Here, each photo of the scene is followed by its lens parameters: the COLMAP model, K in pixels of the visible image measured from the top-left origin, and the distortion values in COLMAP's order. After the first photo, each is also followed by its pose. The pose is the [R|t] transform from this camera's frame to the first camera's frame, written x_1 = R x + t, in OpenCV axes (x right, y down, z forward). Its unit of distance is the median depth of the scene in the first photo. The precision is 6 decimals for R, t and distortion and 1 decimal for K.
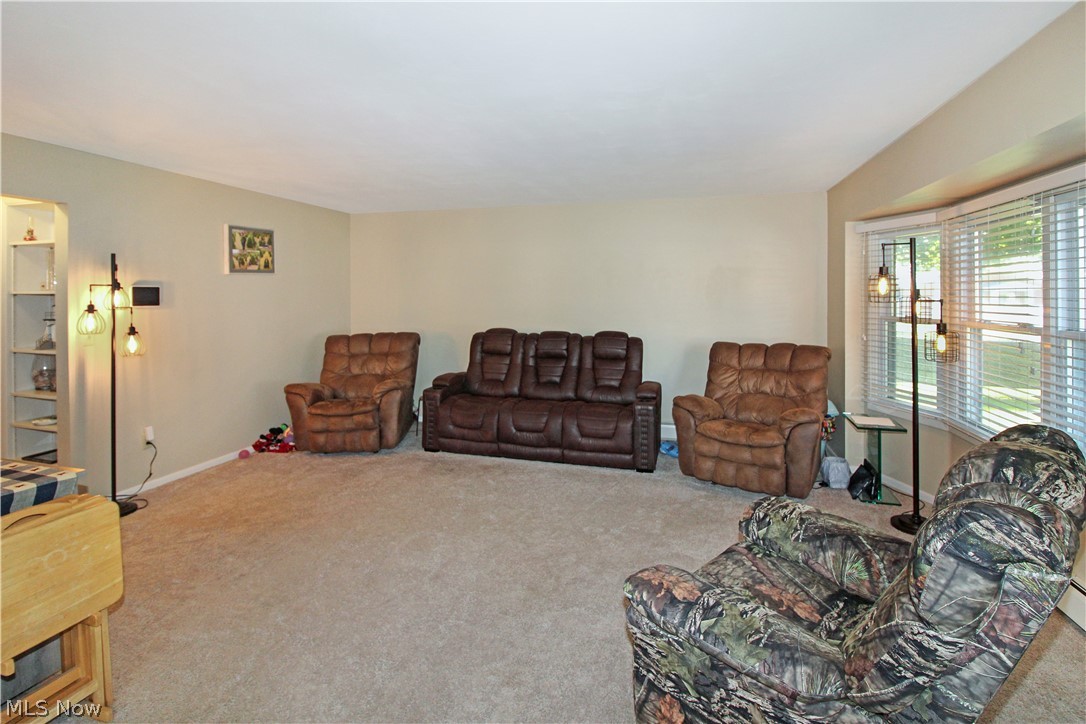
lens RADIAL K [[518.9, 0, 540.7], [0, 518.9, 316.7], [0, 0, 1]] dist [-0.000450, -0.013523]
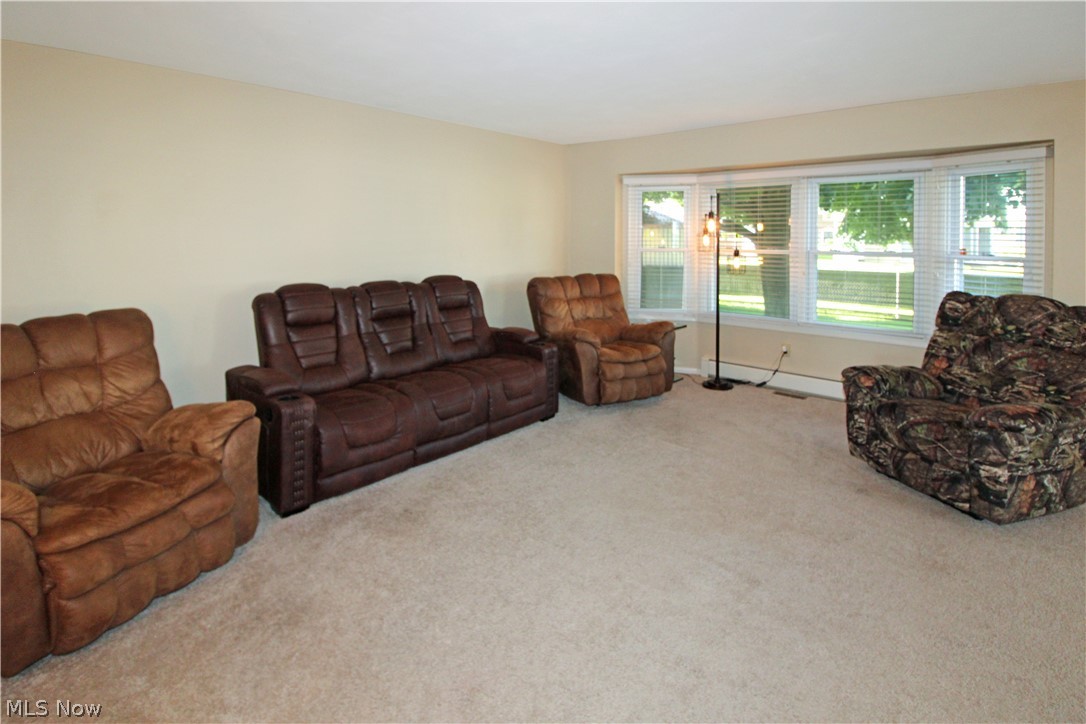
lens RADIAL K [[533.7, 0, 541.1], [0, 533.7, 232.0], [0, 0, 1]] dist [0.003237, -0.012648]
pose [[0.445213, 0.002789, 0.895421, -0.672849], [0.034126, 0.999216, -0.020080, -0.023661], [-0.894774, 0.039497, 0.444768, 0.551212]]
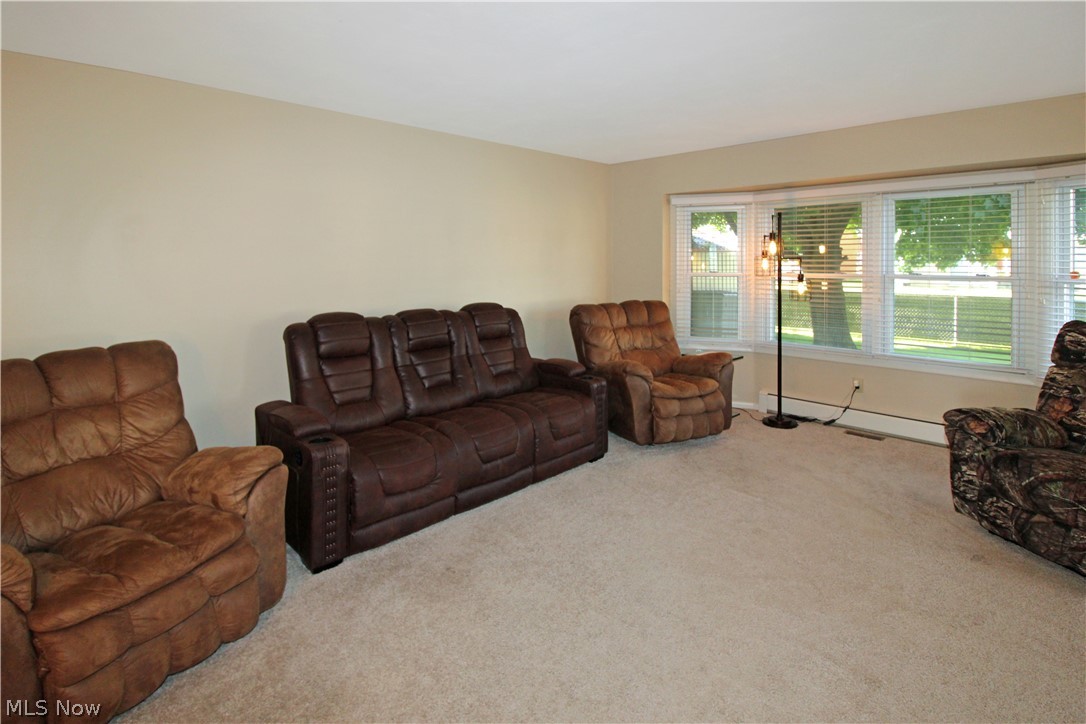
lens RADIAL K [[526.9, 0, 534.2], [0, 526.9, 254.4], [0, 0, 1]] dist [0.000097, -0.010321]
pose [[0.505559, 0.004281, 0.862781, -0.611897], [0.039555, 0.998821, -0.028133, -0.024631], [-0.861885, 0.048350, 0.504794, 0.613920]]
